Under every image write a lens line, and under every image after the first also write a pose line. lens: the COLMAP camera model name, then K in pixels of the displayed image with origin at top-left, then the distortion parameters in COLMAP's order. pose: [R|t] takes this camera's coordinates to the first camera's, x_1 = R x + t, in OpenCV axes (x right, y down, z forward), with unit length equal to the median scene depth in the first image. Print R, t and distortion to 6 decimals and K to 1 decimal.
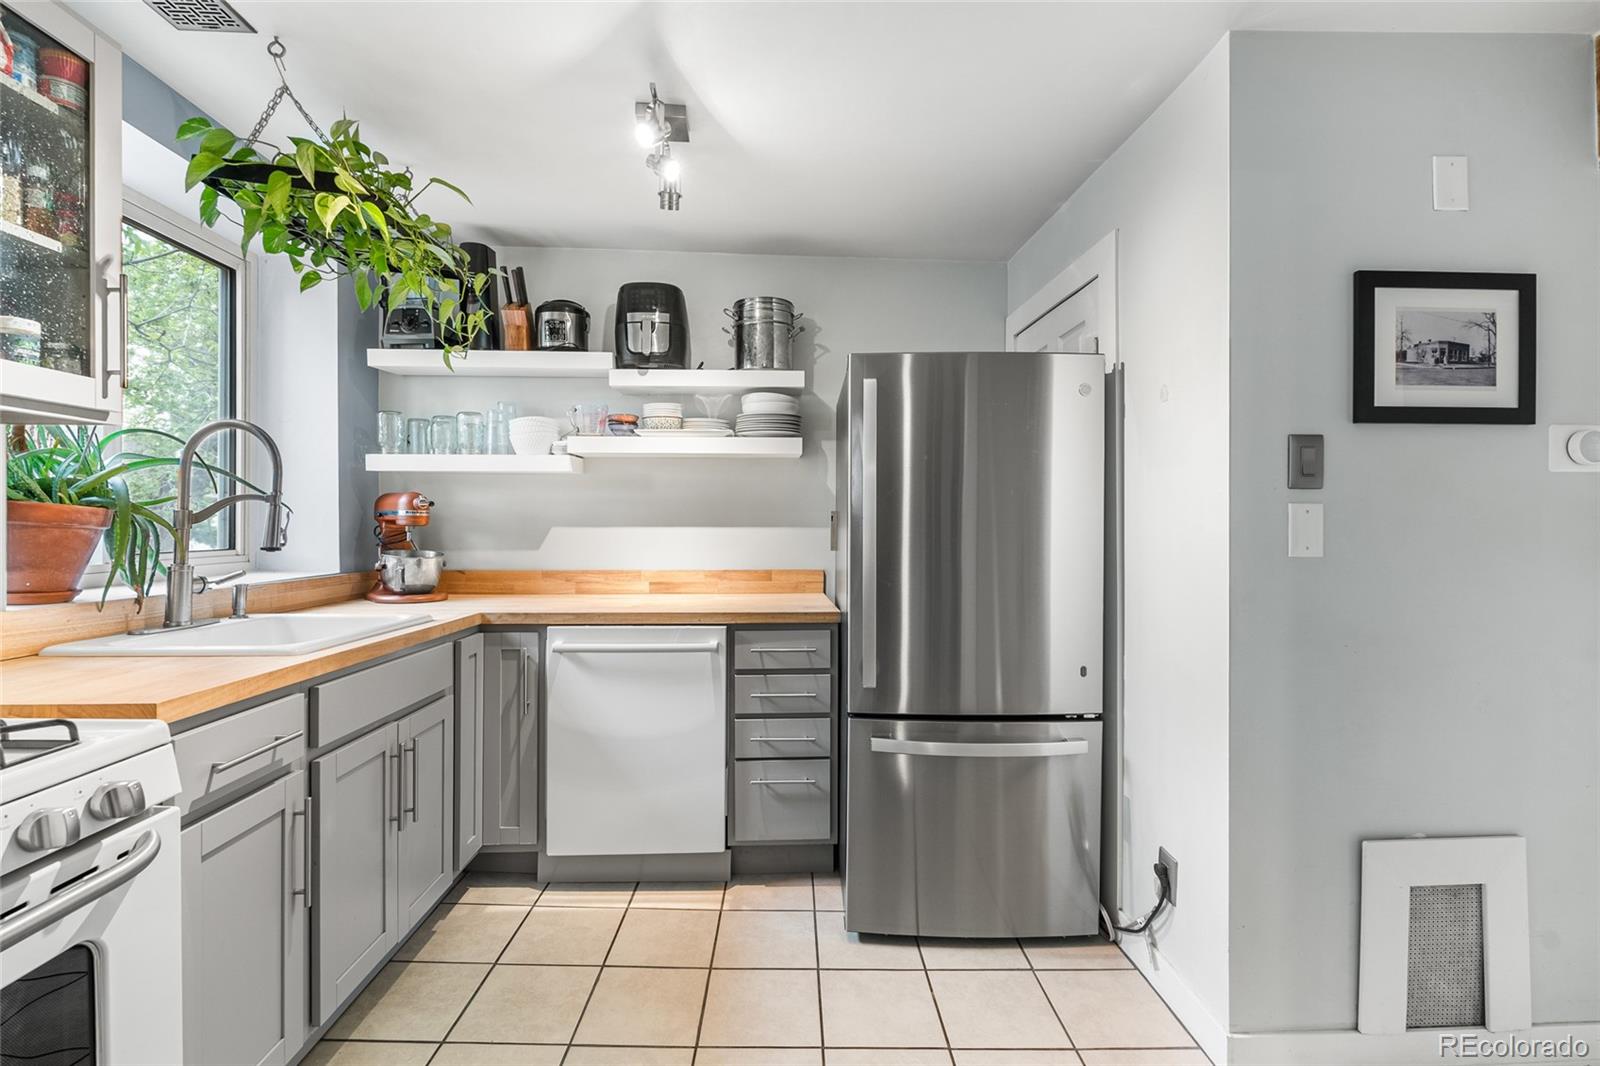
lens RADIAL K [[726.8, 0, 803.5], [0, 726.8, 524.7], [0, 0, 1]] dist [-0.008527, 0.001839]
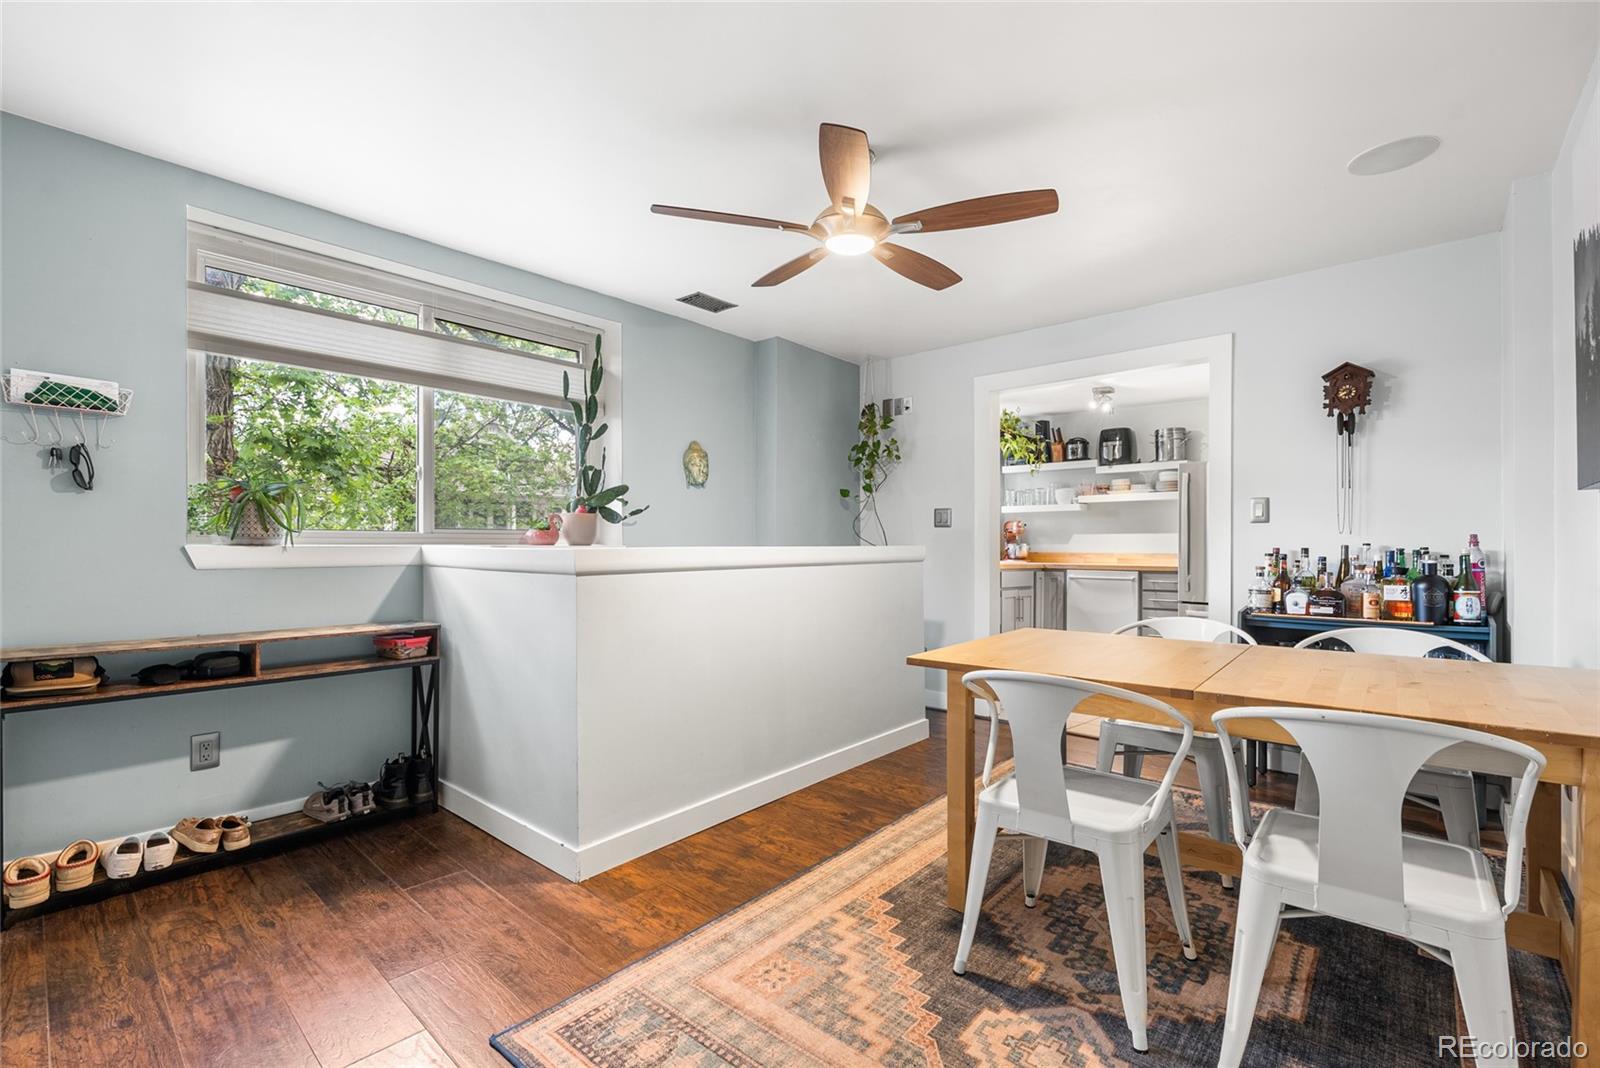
lens RADIAL K [[726.8, 0, 780.4], [0, 726.8, 549.0], [0, 0, 1]] dist [-0.008527, 0.001839]
pose [[0.714610, 0.001272, -0.699522, 0.746067], [-0.003169, 0.999994, -0.001419, 0.069943], [0.699516, 0.003231, 0.714610, -1.614838]]
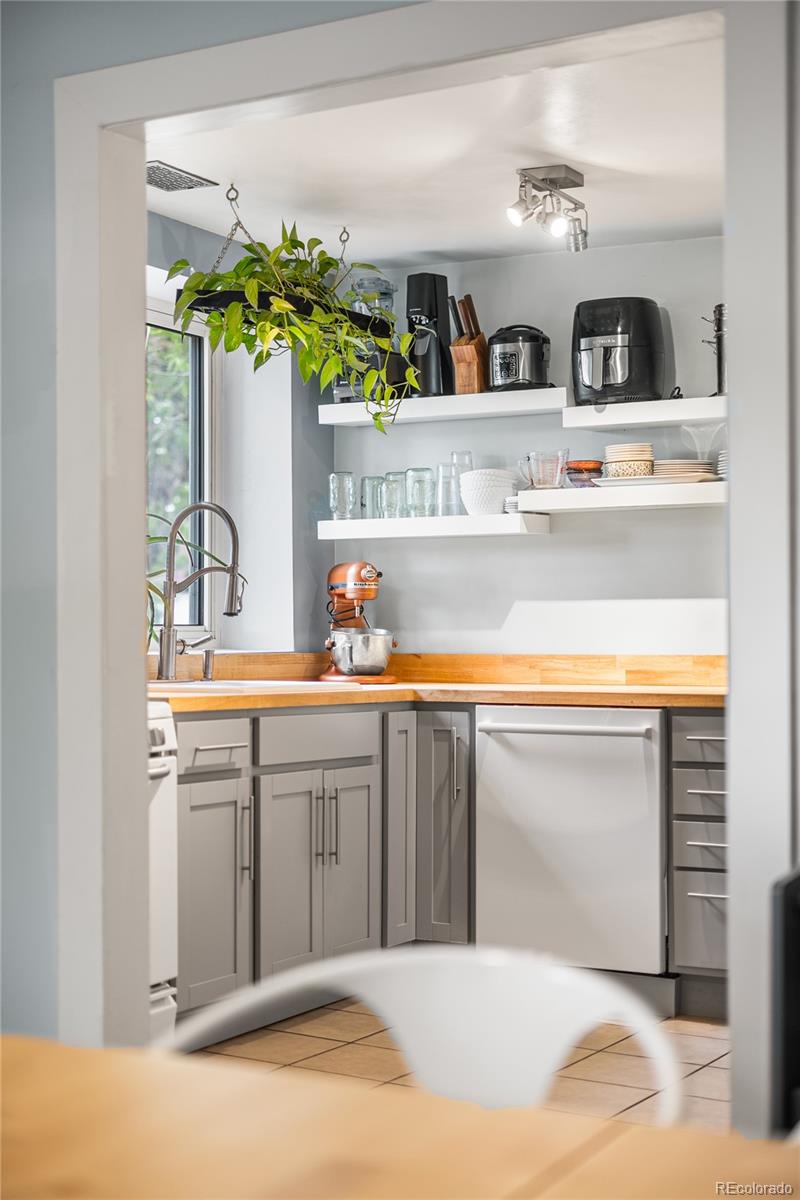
lens RADIAL K [[1822.3, 0, 358.0], [0, 1822.3, 614.6], [0, 0, 1]] dist [-0.002740, 0.000000]
pose [[0.839918, -0.008700, -0.542643, 0.749165], [0.002025, 0.999915, -0.012898, 0.053910], [0.542709, 0.009734, 0.839864, -0.984770]]
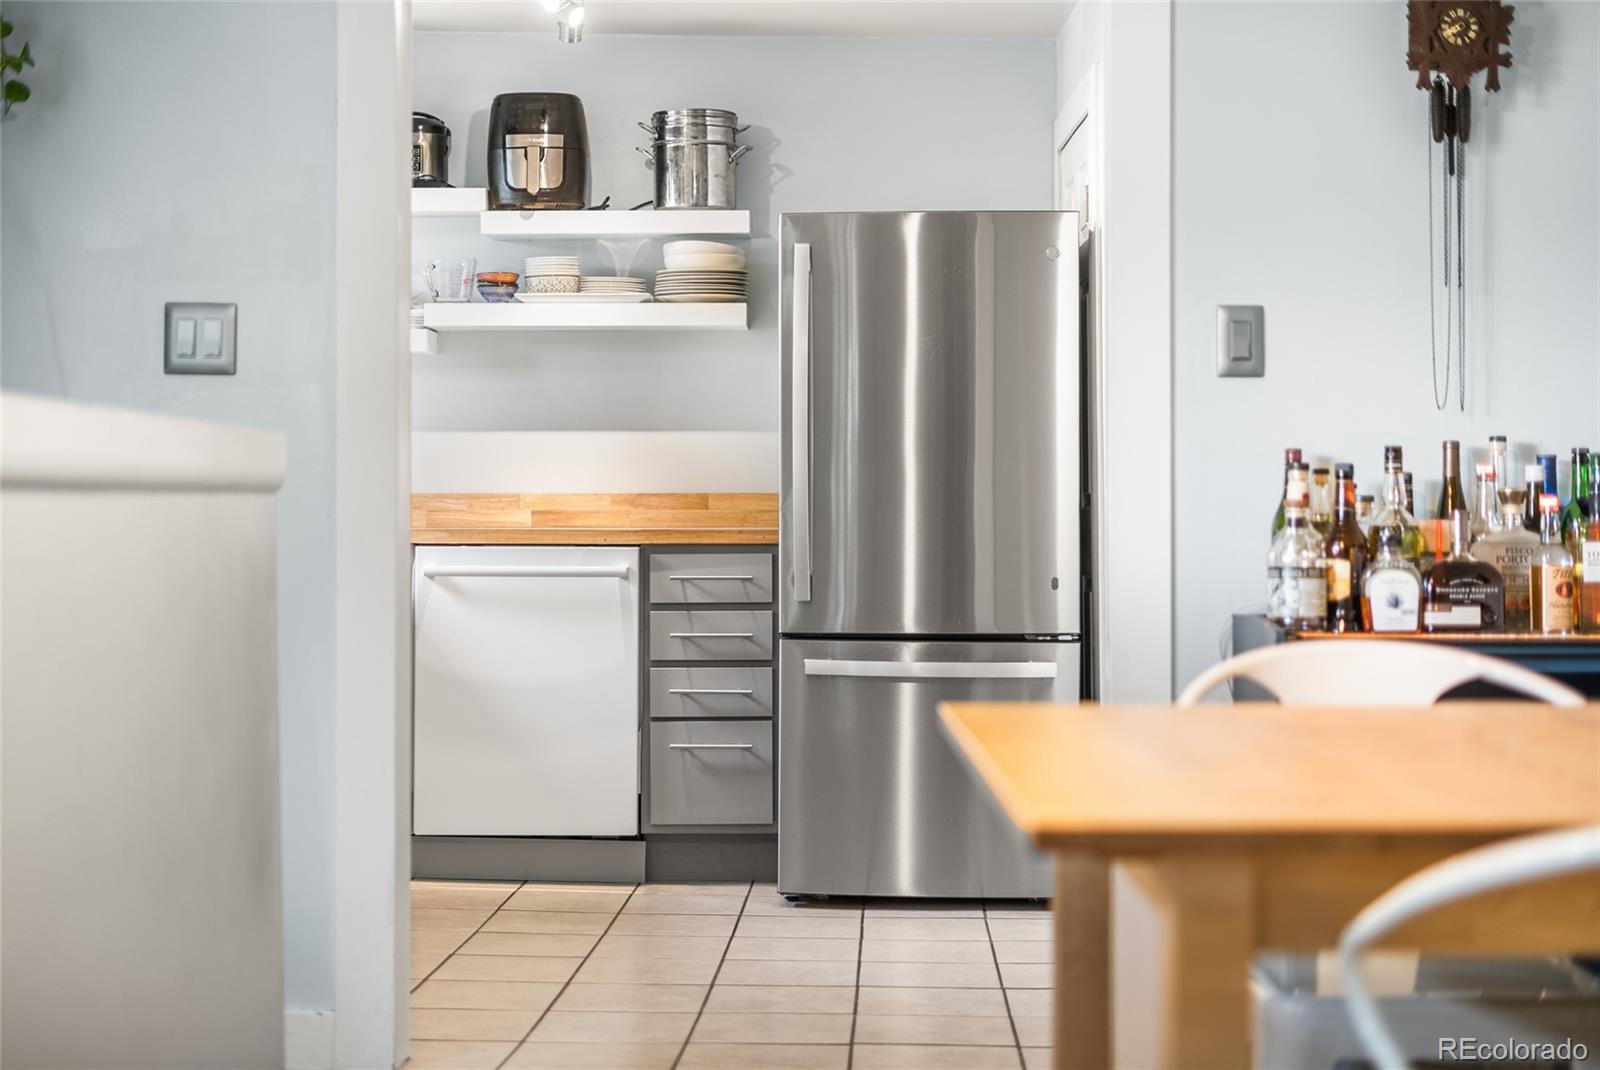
lens RADIAL K [[2429.7, 0, 829.2], [0, 2429.7, 449.9], [0, 0, 1]] dist [-0.002740, 0.000000]
pose [[0.999078, -0.004166, -0.042732, 0.209695], [0.002900, 0.999556, -0.029648, 0.111423], [0.042836, 0.029497, 0.998647, -1.602384]]
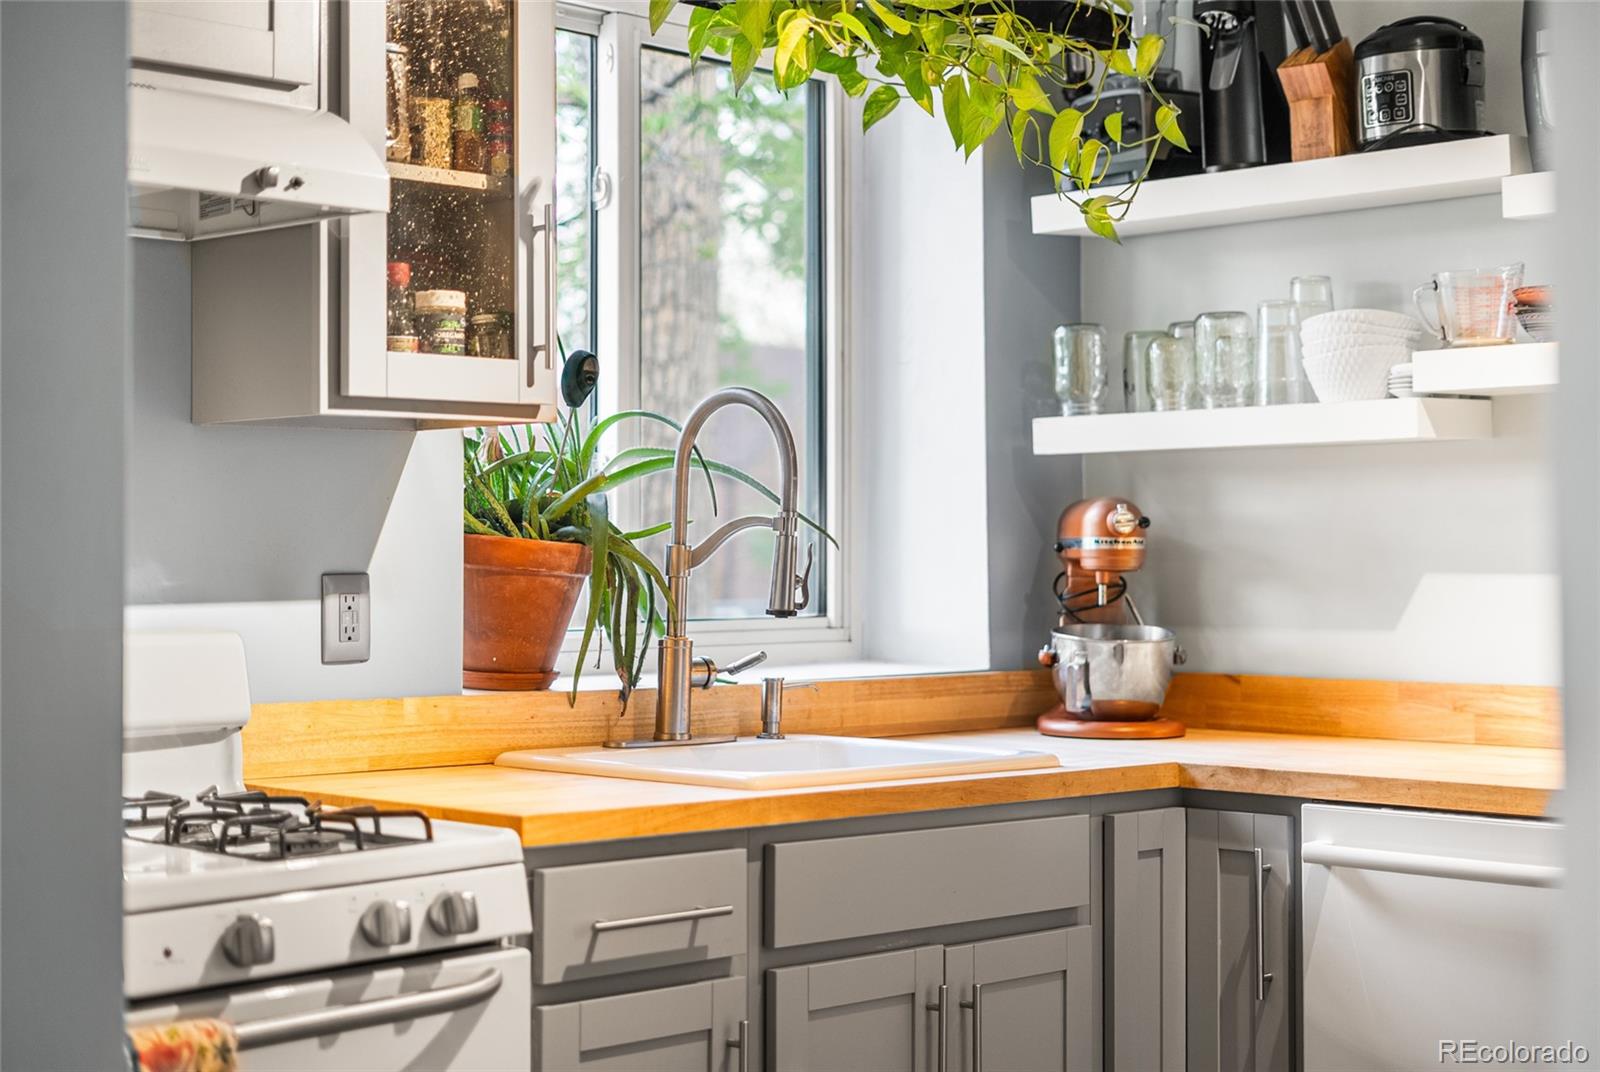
lens RADIAL K [[2429.7, 0, 731.9], [0, 2429.7, 468.4], [0, 0, 1]] dist [-0.002740, 0.000000]
pose [[0.663669, -0.031667, -0.747356, 0.500109], [0.001571, 0.999160, -0.040941, -0.001119], [0.748025, 0.025998, 0.663161, -0.220250]]
